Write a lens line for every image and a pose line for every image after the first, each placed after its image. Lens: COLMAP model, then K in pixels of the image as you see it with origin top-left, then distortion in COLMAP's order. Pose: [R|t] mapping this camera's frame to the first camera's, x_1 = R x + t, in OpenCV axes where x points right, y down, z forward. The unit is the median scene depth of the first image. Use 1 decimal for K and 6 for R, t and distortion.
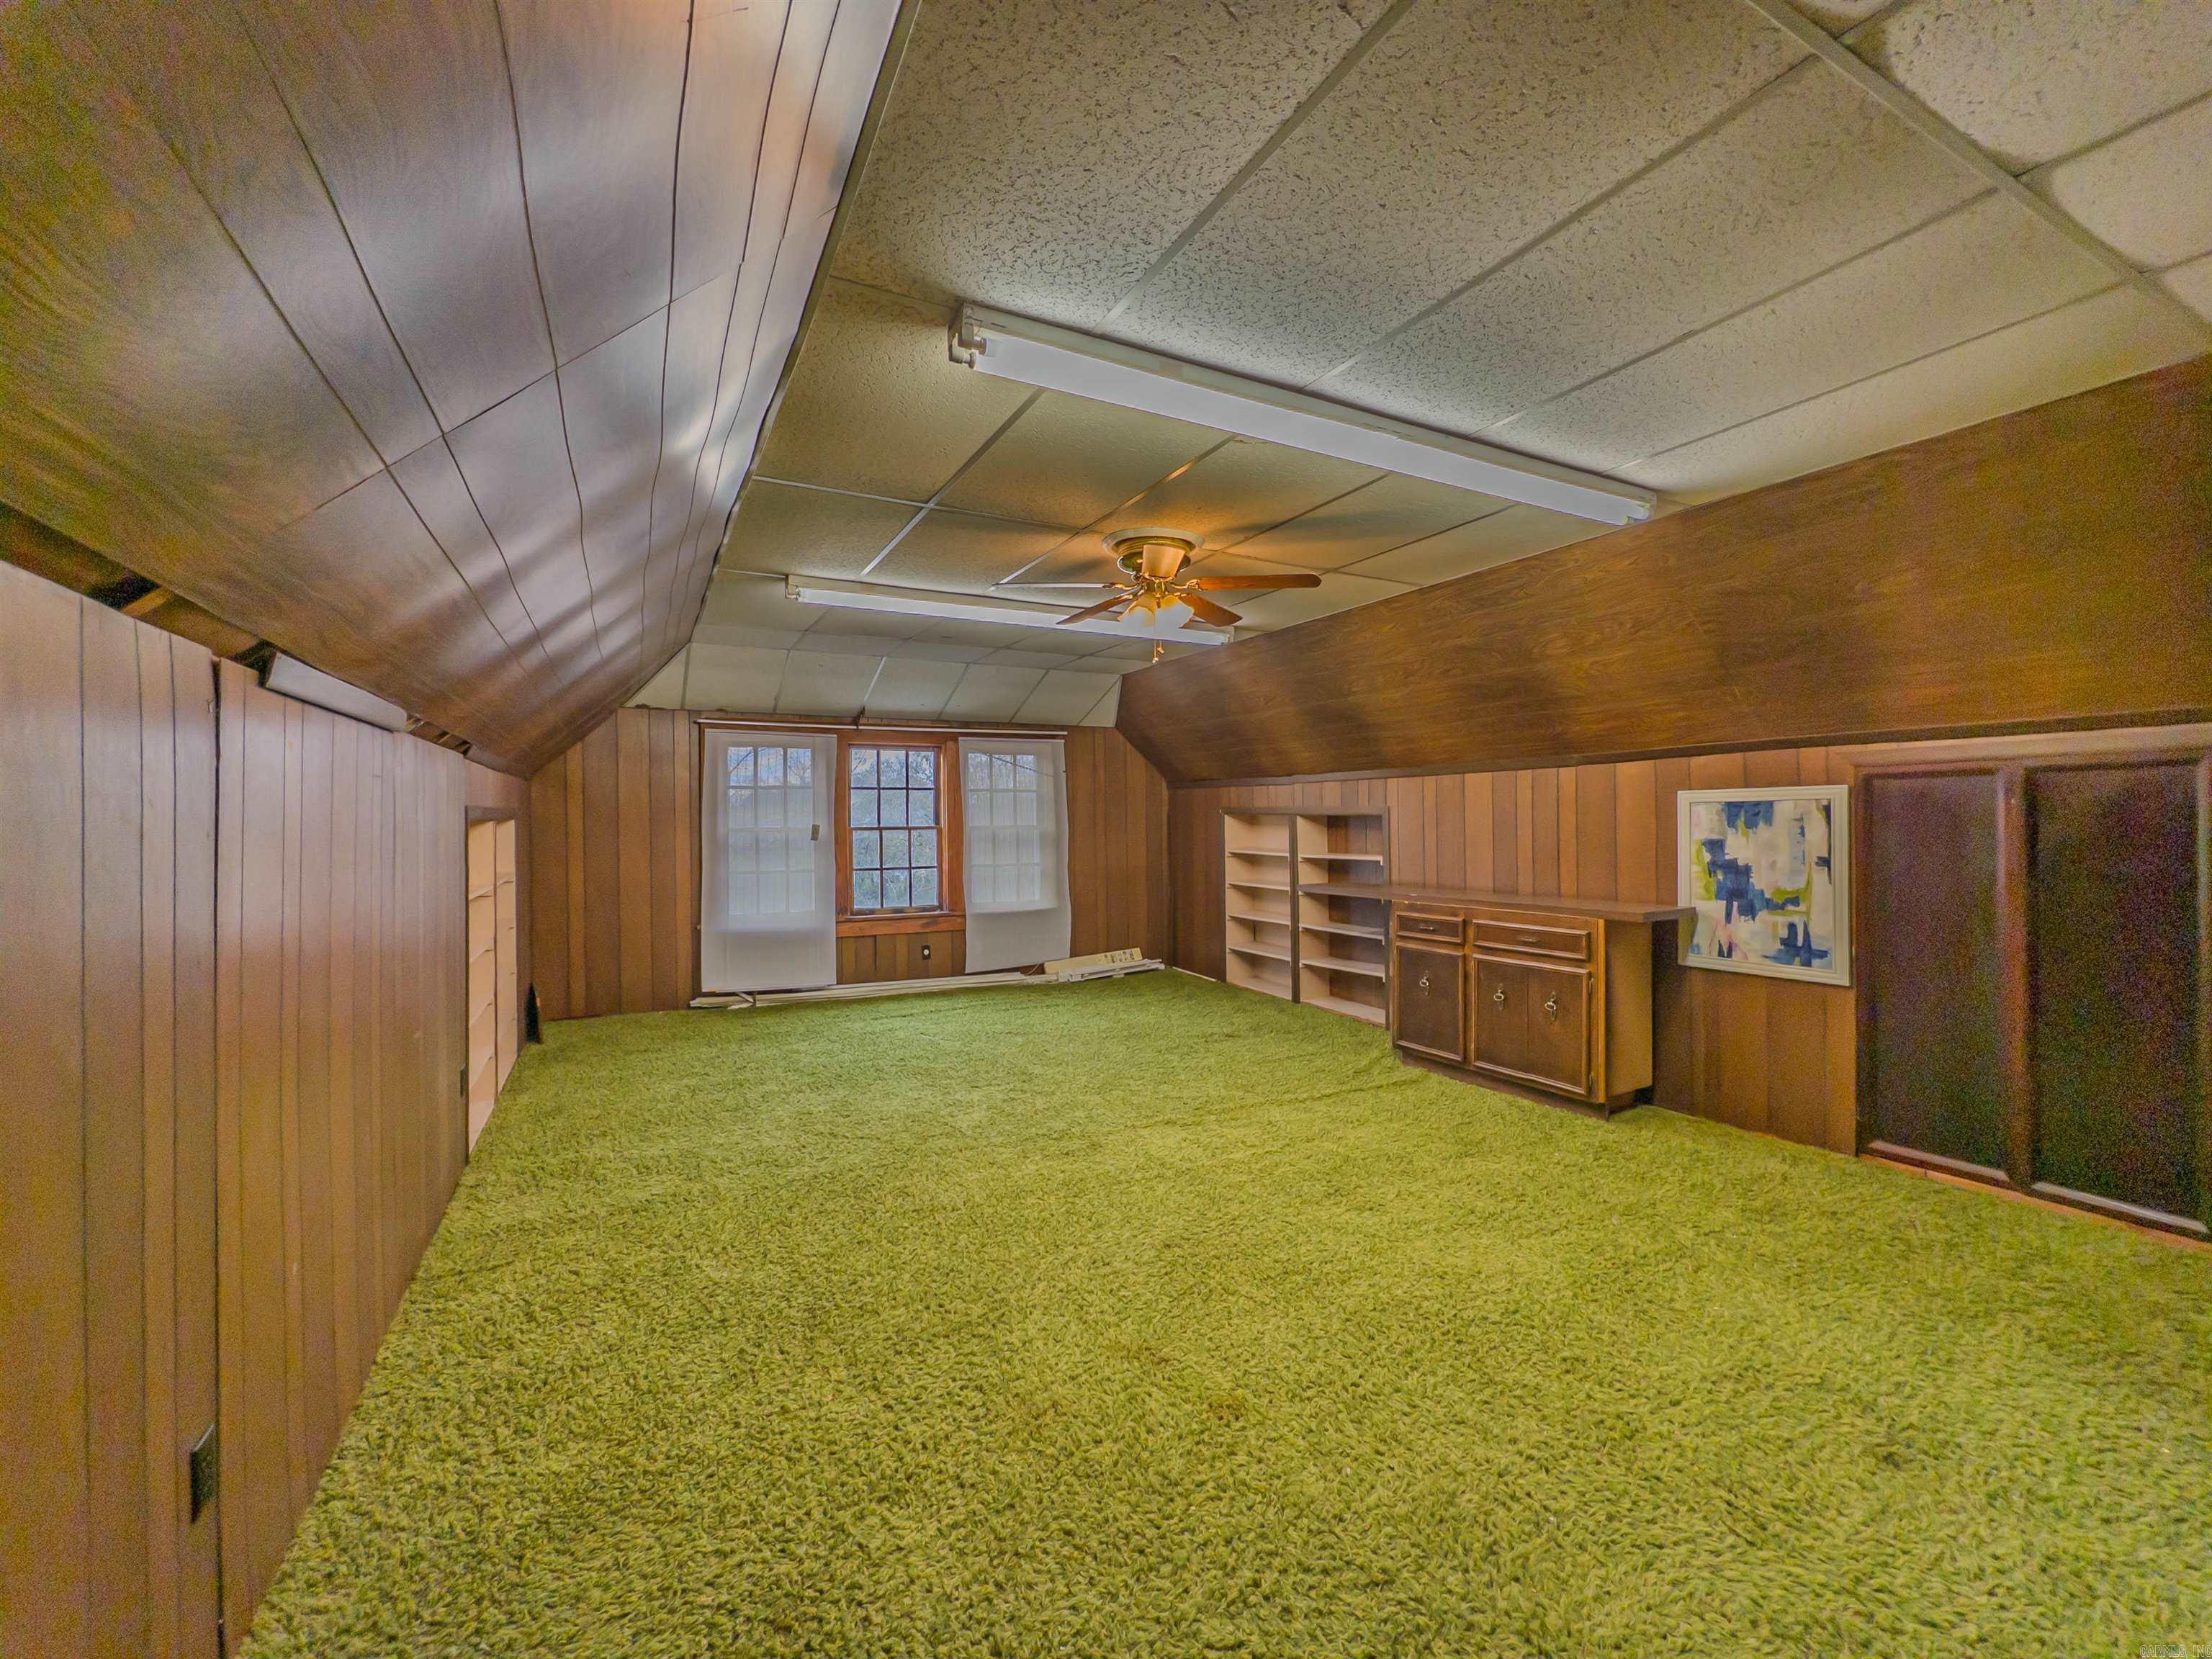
lens RADIAL K [[893.8, 0, 1111.1], [0, 893.8, 821.6], [0, 0, 1]] dist [0.001770, 0.000121]
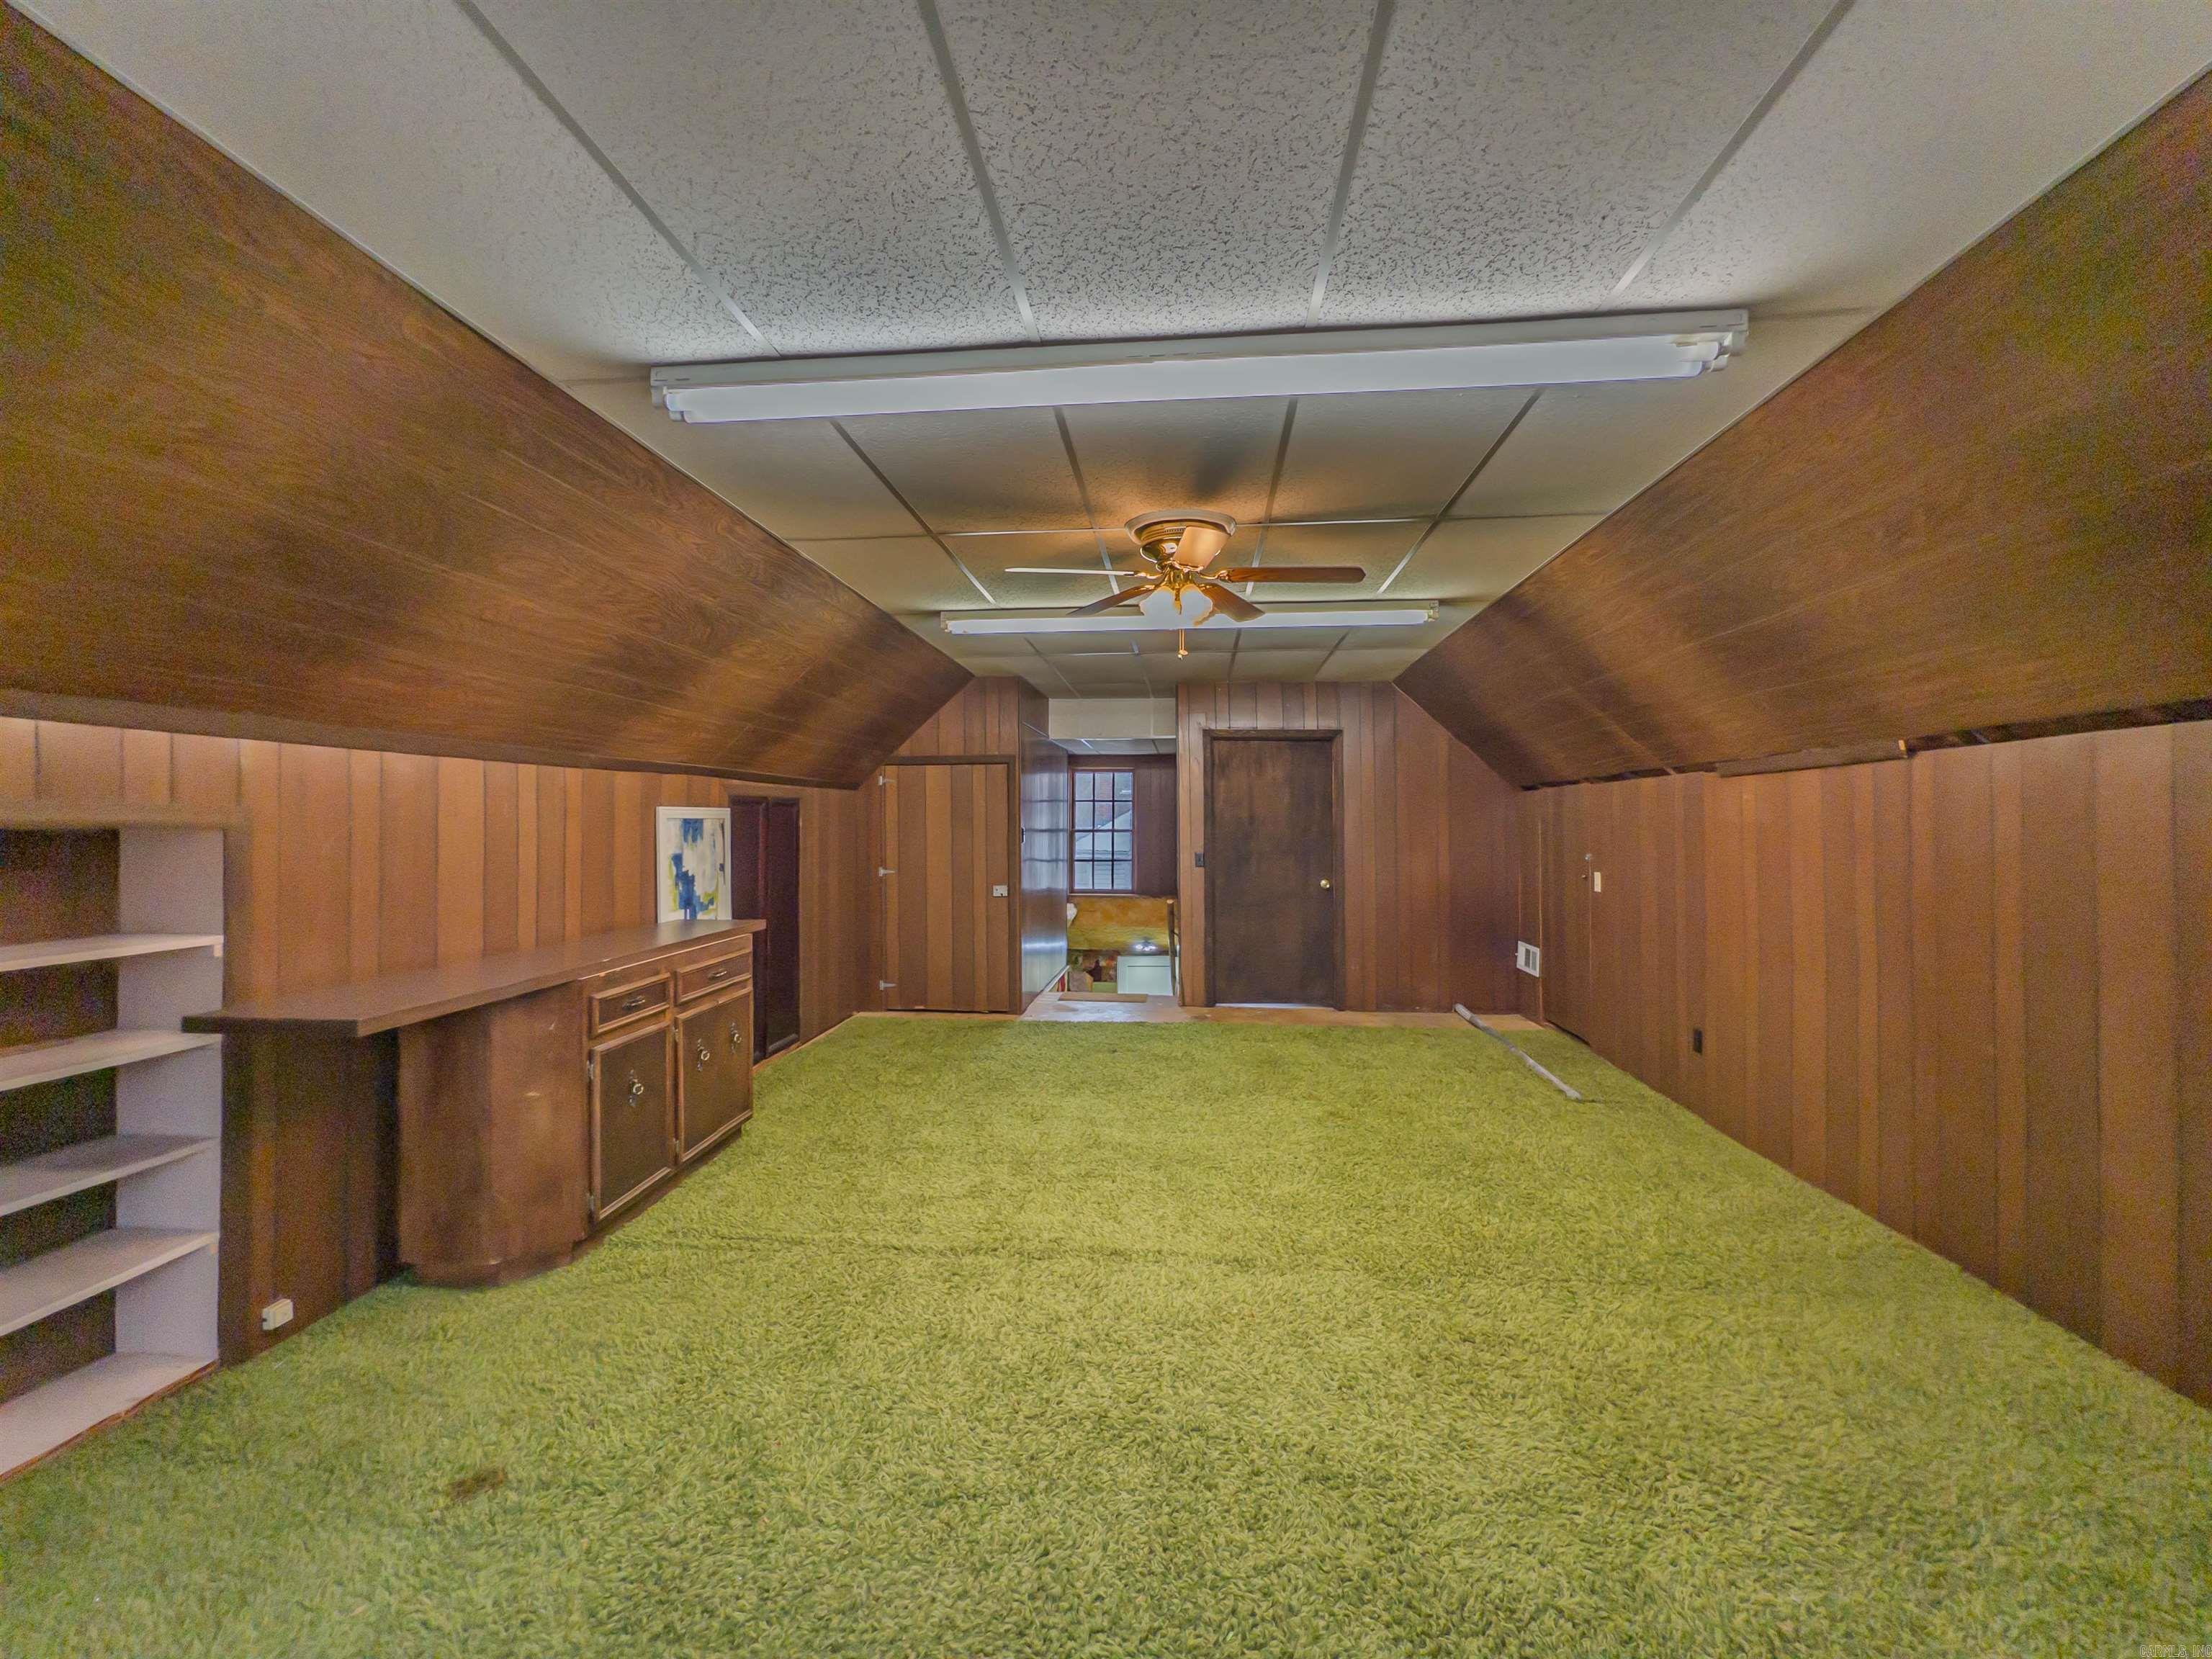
lens RADIAL K [[893.8, 0, 1121.2], [0, 893.8, 827.8], [0, 0, 1]] dist [0.001770, 0.000121]
pose [[-0.838127, 0.004463, 0.545458, -0.357251], [0.004731, 0.999988, -0.000912, -0.007536], [-0.545455, 0.001816, -0.838138, 1.629775]]
